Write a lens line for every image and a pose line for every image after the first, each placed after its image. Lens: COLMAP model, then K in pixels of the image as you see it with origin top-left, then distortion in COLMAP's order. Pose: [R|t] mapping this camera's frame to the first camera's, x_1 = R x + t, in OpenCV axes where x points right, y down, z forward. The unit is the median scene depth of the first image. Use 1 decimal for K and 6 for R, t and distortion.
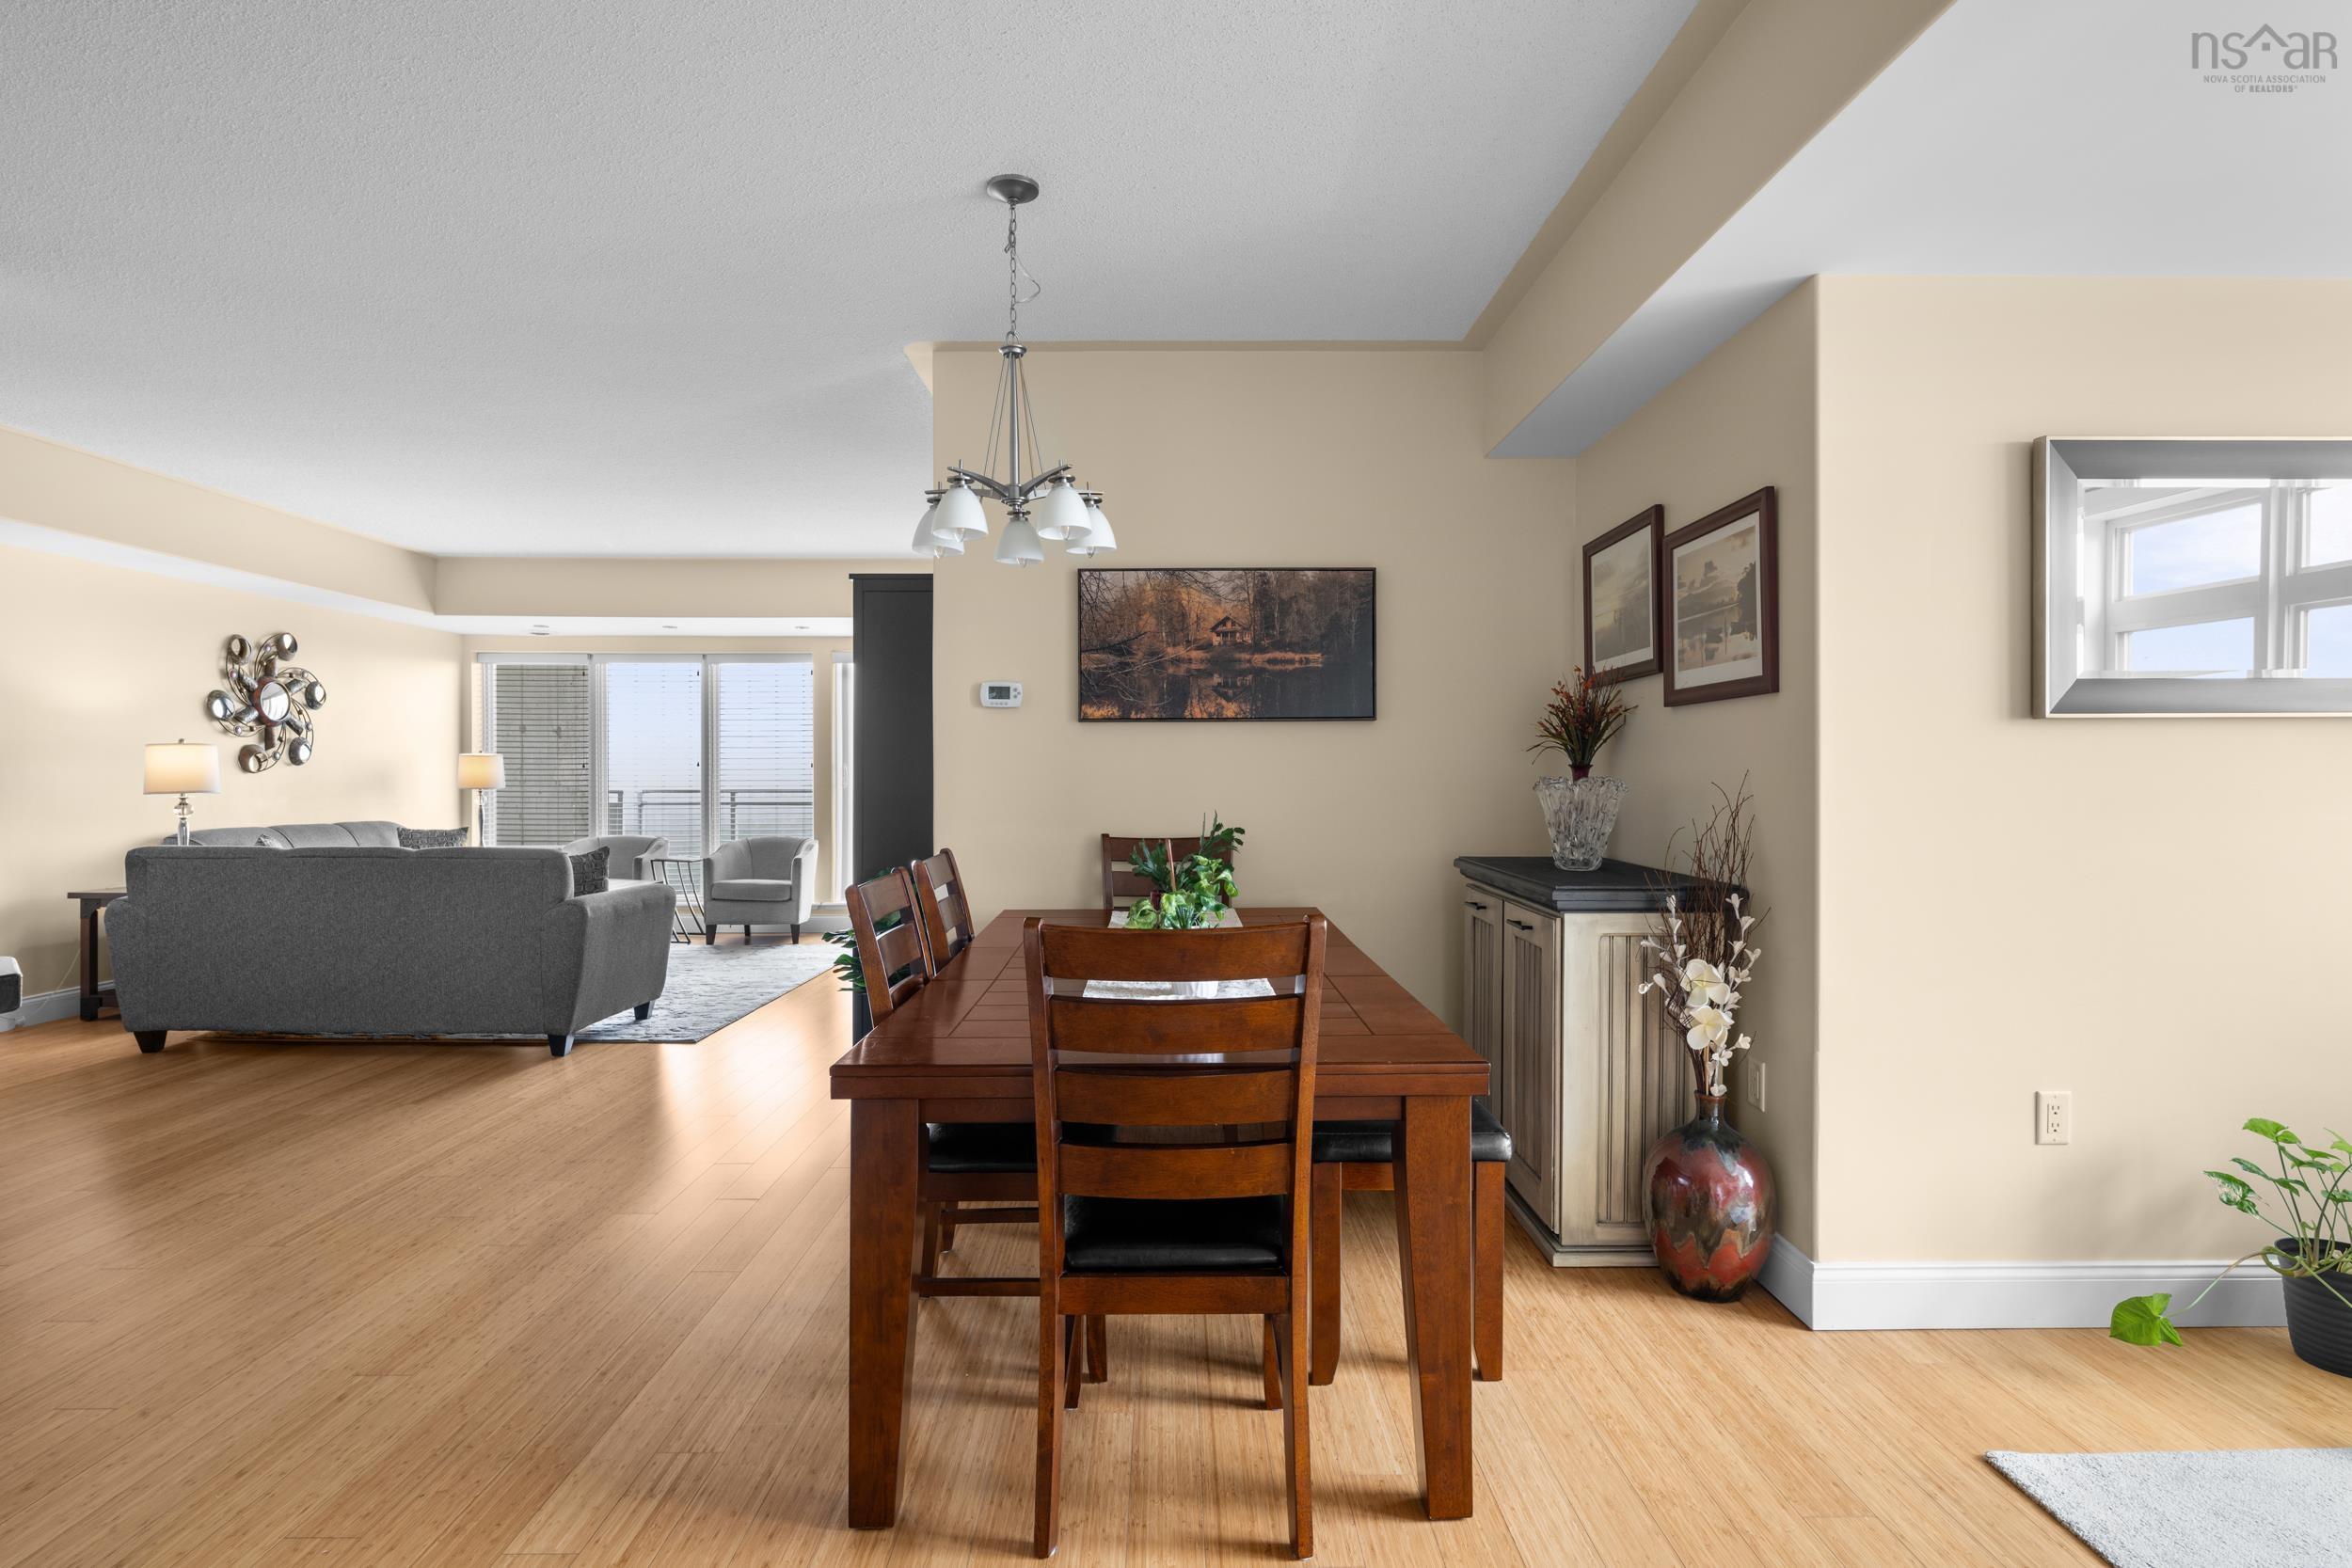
lens RADIAL K [[1150.3, 0, 1176.0], [0, 1150.3, 784.0], [0, 0, 1]] dist [-0.003464, -0.000499]
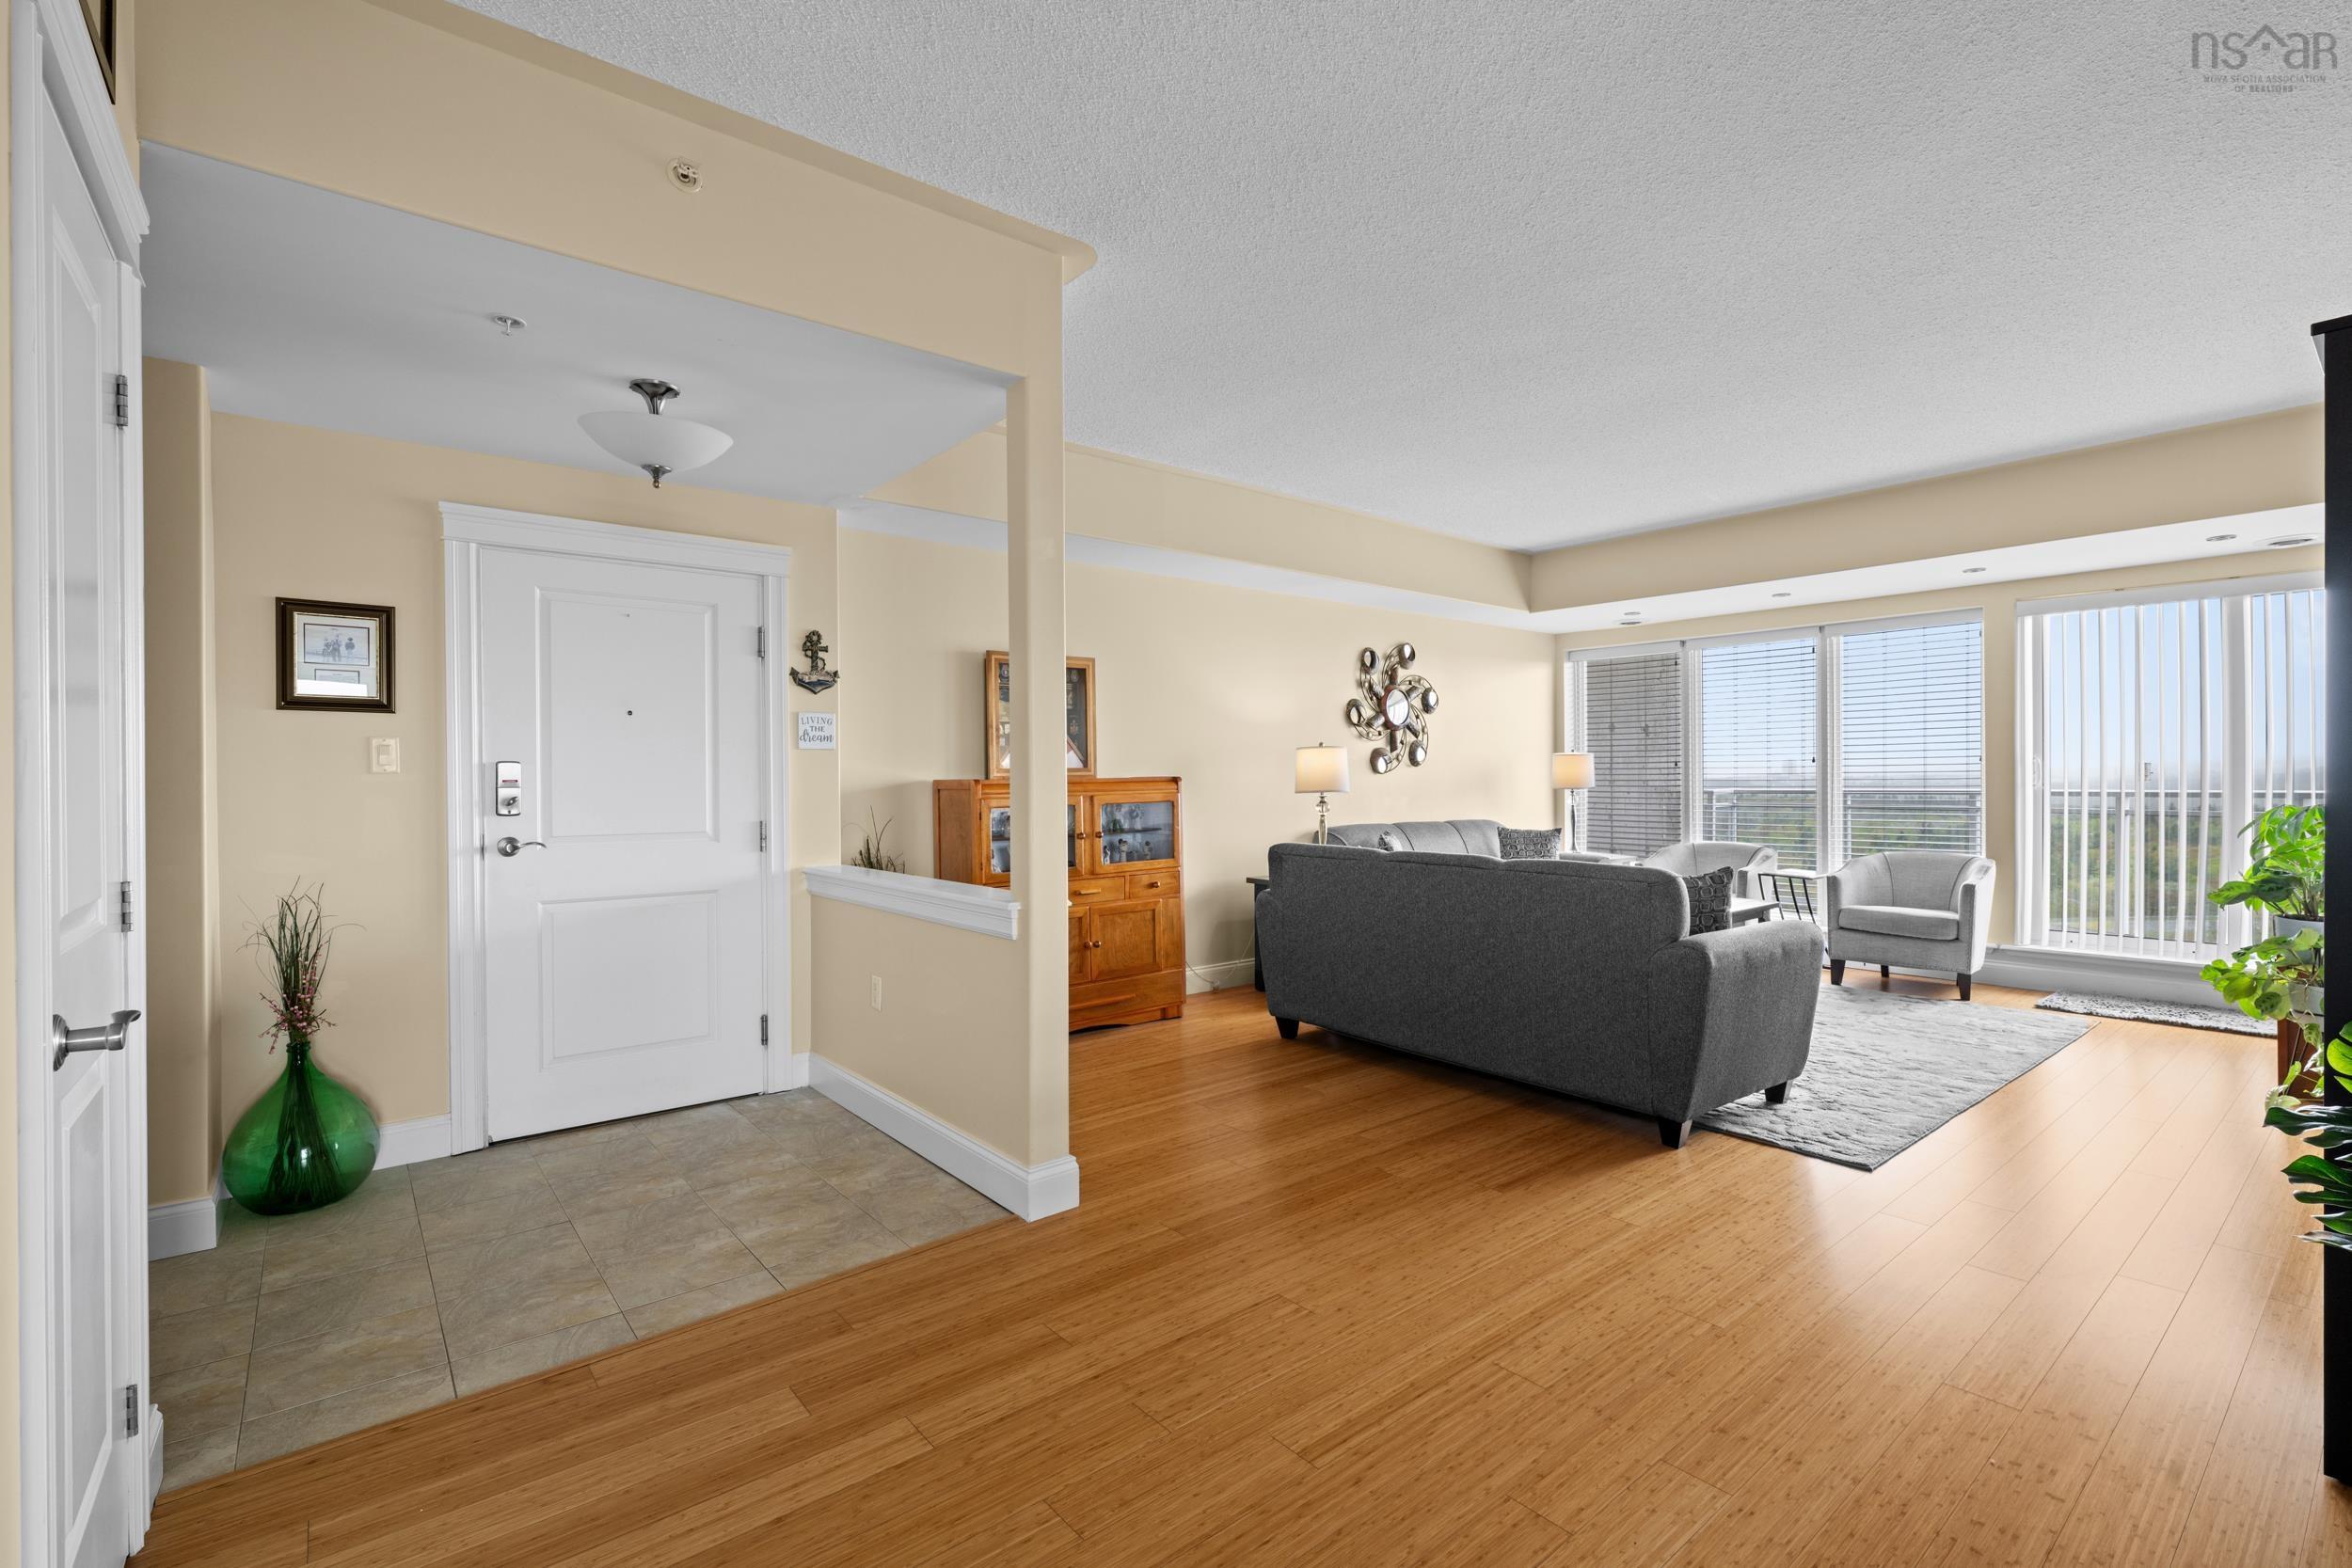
lens RADIAL K [[1051.6, 0, 1176.0], [0, 1051.6, 784.0], [0, 0, 1]] dist [0.000800, -0.000087]
pose [[0.618994, -0.001163, -0.785395, -0.153076], [0.001254, 0.999999, -0.000493, 0.000341], [0.785395, -0.000680, 0.618995, 0.249044]]
